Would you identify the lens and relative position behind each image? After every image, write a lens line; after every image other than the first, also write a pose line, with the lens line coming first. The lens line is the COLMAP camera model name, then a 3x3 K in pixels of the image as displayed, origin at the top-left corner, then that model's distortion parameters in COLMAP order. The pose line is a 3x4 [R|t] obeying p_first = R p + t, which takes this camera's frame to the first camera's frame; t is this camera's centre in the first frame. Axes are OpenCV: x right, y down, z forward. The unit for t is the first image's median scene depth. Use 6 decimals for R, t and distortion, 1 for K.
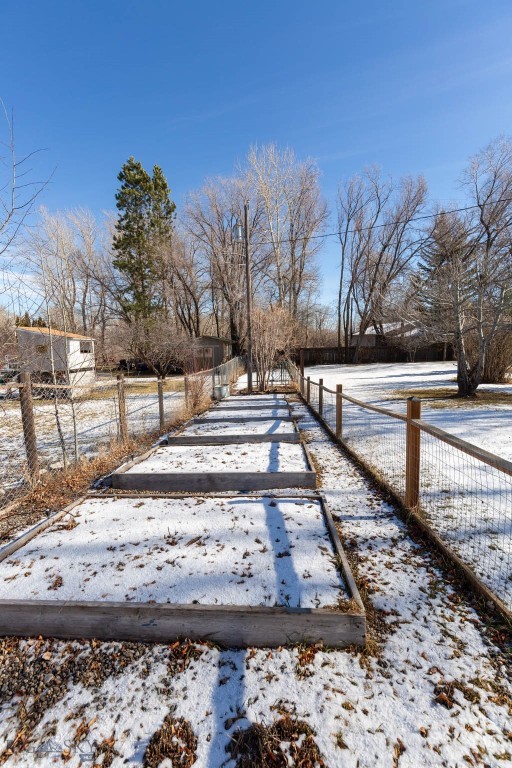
lens RADIAL K [[356.4, 0, 256.0], [0, 356.4, 384.0], [0, 0, 1]] dist [0.000101, 0.000363]
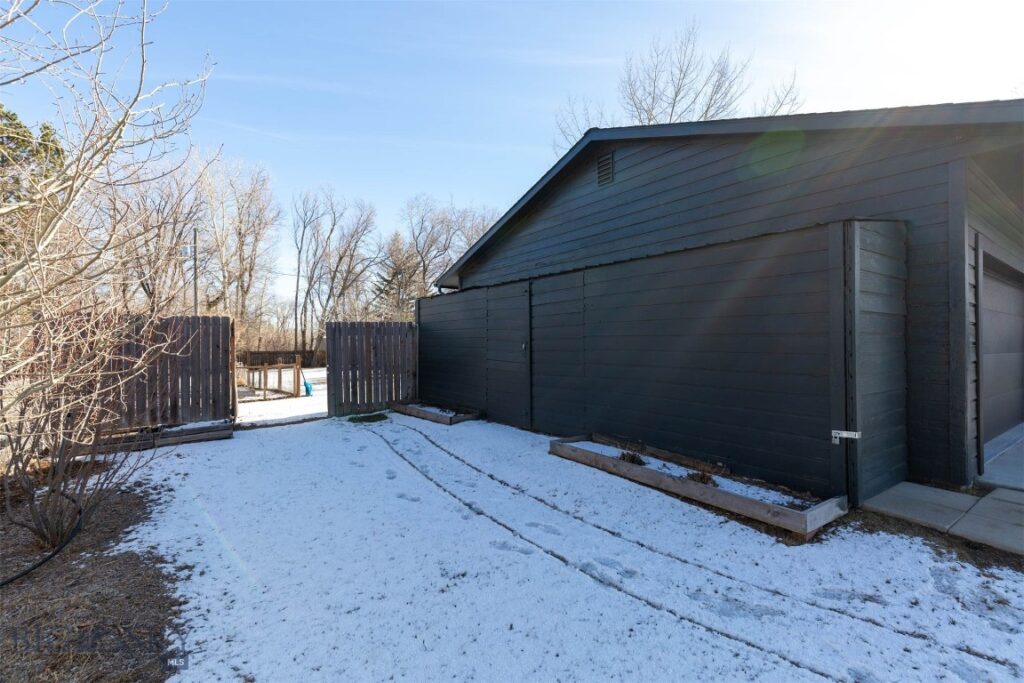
lens RADIAL K [[475.2, 0, 512.0], [0, 475.2, 341.5], [0, 0, 1]] dist [0.000101, 0.000363]
pose [[0.800203, 0.013950, 0.599567, -0.073464], [0.058403, 0.993165, -0.101055, 0.034908], [-0.596879, 0.115881, 0.793919, -0.384446]]
